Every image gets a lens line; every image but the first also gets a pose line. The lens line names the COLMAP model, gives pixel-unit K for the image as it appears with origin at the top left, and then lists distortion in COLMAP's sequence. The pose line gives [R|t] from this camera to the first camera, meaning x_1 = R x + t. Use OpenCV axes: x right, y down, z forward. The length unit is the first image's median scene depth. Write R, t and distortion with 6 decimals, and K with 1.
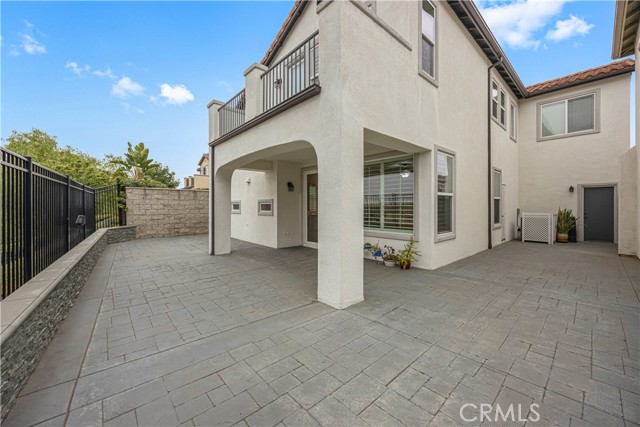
lens RADIAL K [[246.5, 0, 317.0], [0, 246.5, 208.9], [0, 0, 1]] dist [-0.000656, 0.000101]
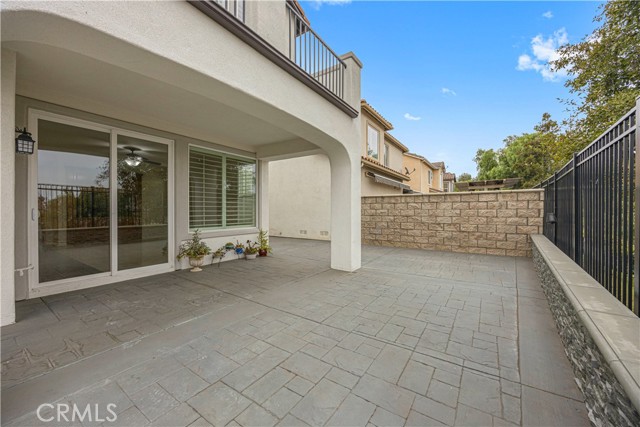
lens RADIAL K [[246.5, 0, 318.7], [0, 246.5, 210.7], [0, 0, 1]] dist [-0.000656, 0.000101]
pose [[-0.247182, -0.000260, 0.968969, -1.030518], [0.011019, 0.999935, 0.003079, 0.029209], [-0.968906, 0.011438, -0.247163, 1.241000]]
